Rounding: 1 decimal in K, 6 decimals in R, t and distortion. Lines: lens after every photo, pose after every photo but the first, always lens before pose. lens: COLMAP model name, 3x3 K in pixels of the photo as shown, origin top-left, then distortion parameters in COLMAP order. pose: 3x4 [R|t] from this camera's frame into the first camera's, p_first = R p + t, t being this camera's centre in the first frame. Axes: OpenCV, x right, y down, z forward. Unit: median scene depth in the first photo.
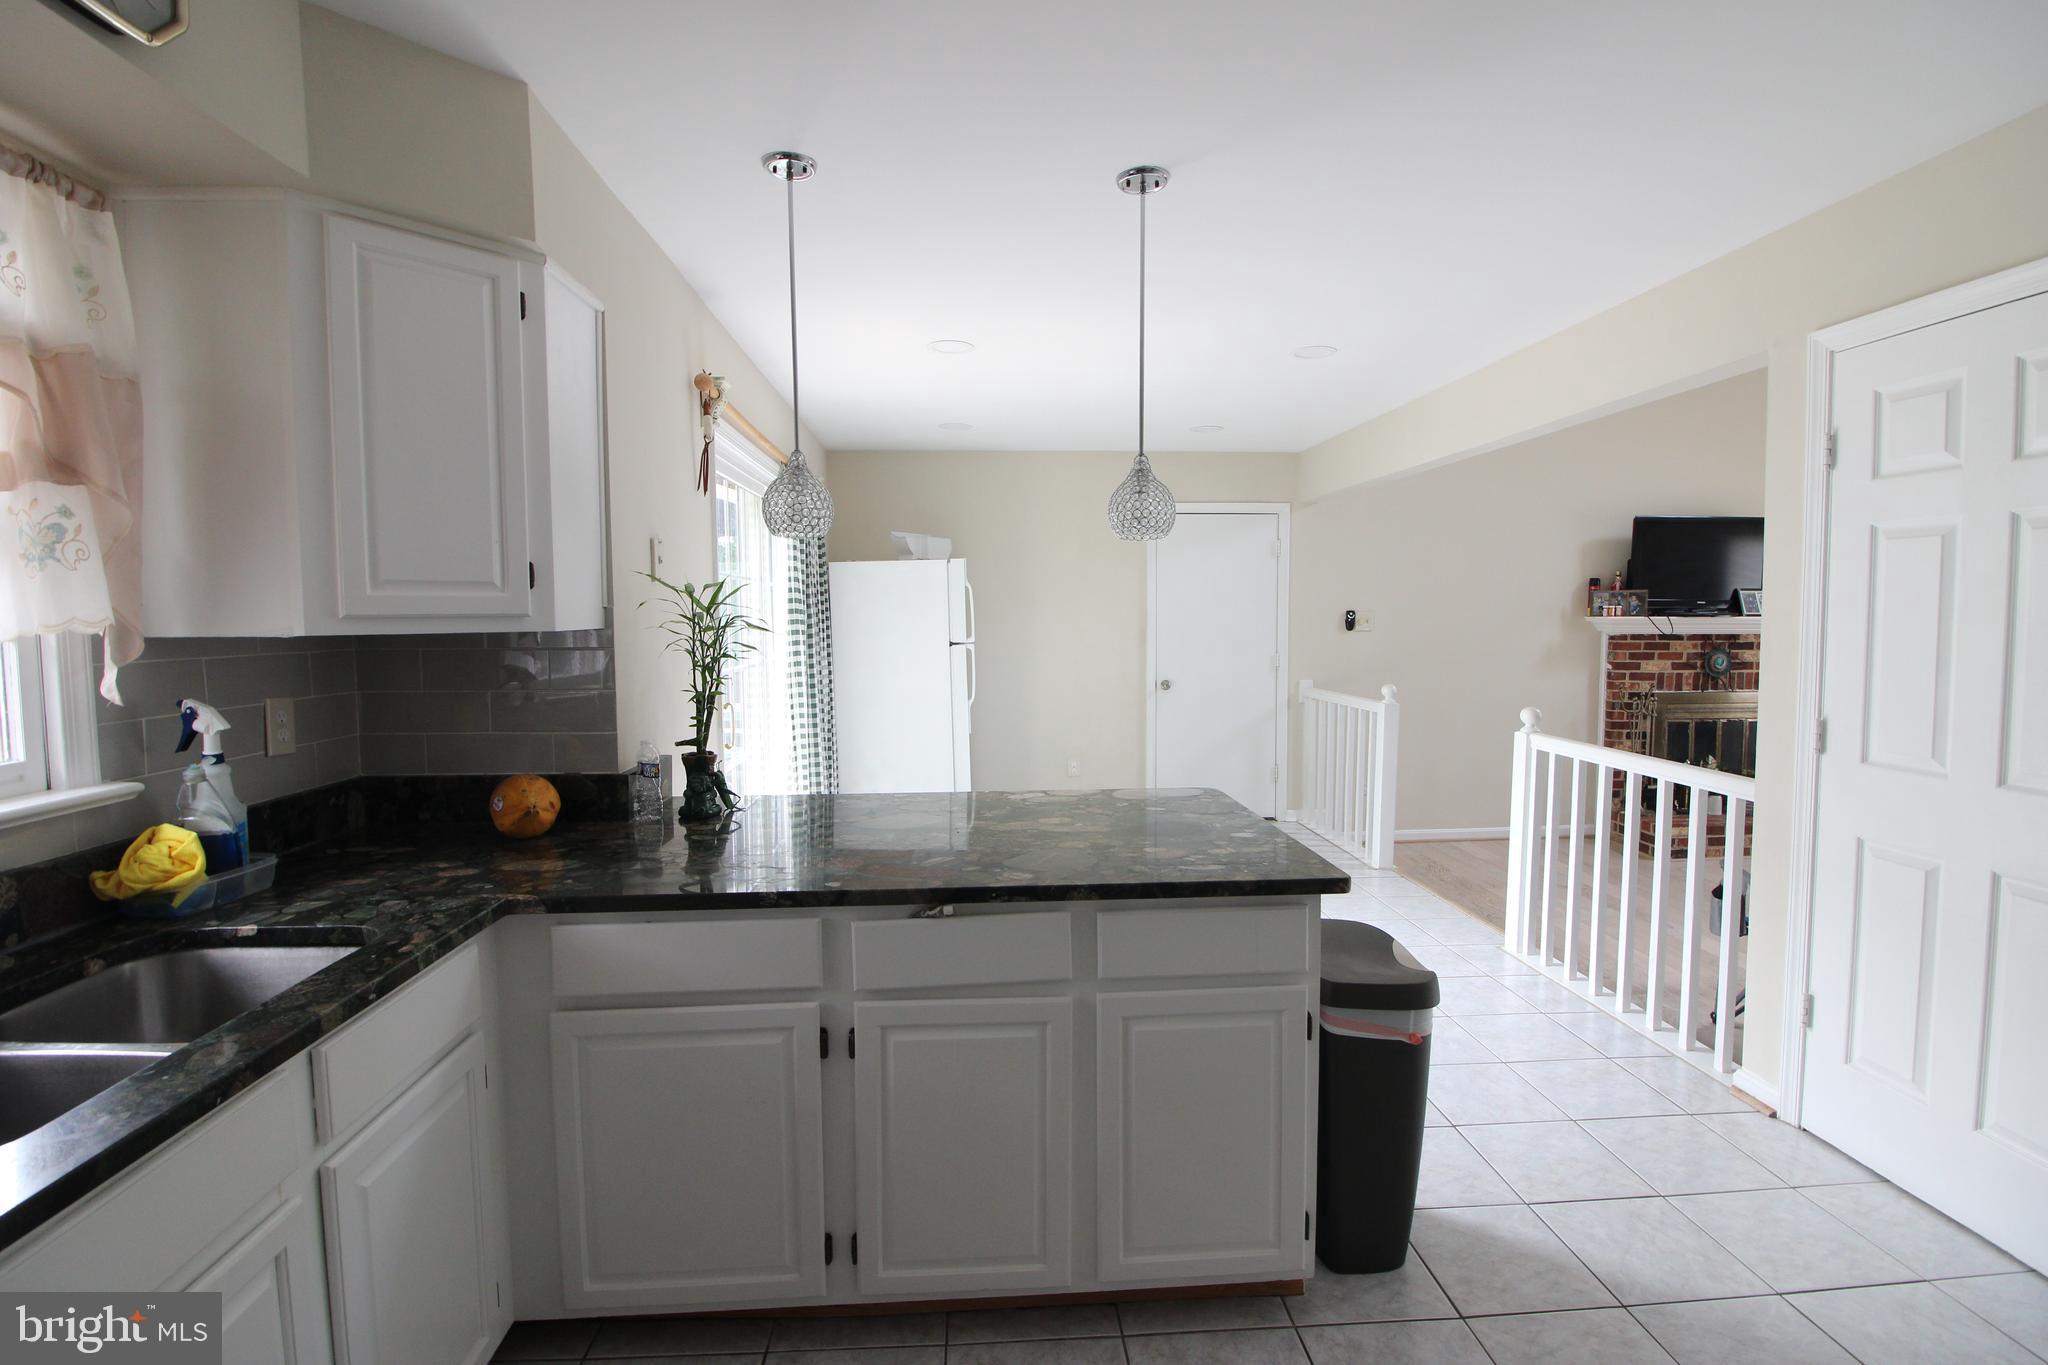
lens RADIAL K [[950.2, 0, 1023.3], [0, 950.2, 676.5], [0, 0, 1]] dist [-0.013583, -0.001475]
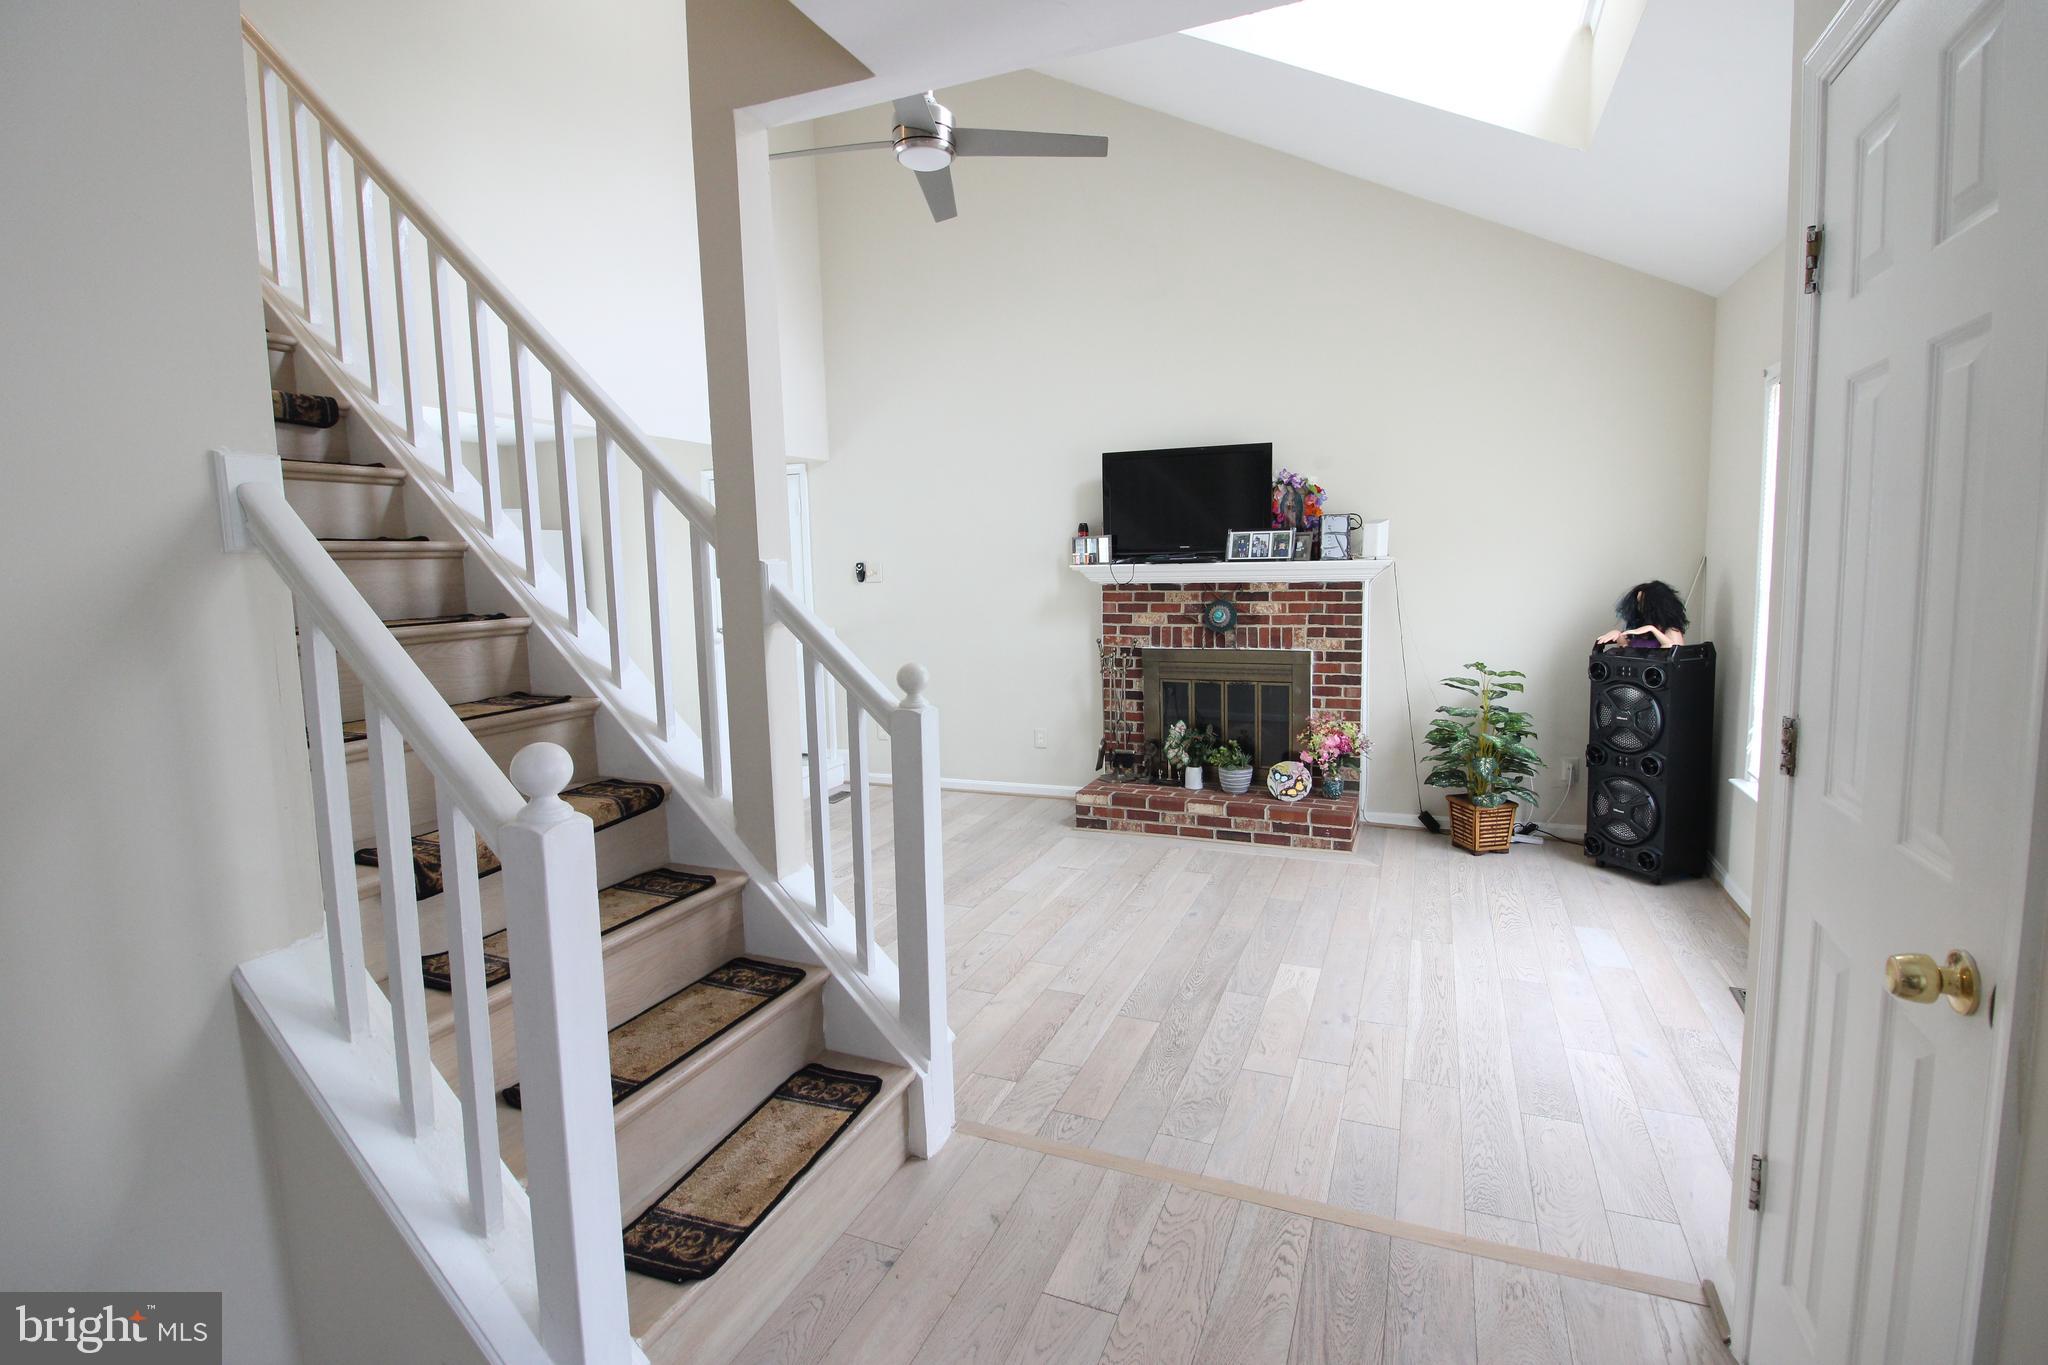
lens RADIAL K [[950.2, 0, 1027.0], [0, 950.2, 677.9], [0, 0, 1]] dist [-0.013583, -0.001475]
pose [[0.896110, 0.038680, -0.442144, 0.966763], [-0.015877, 0.998351, 0.055160, -0.003085], [0.443549, -0.042410, 0.895246, 0.134533]]
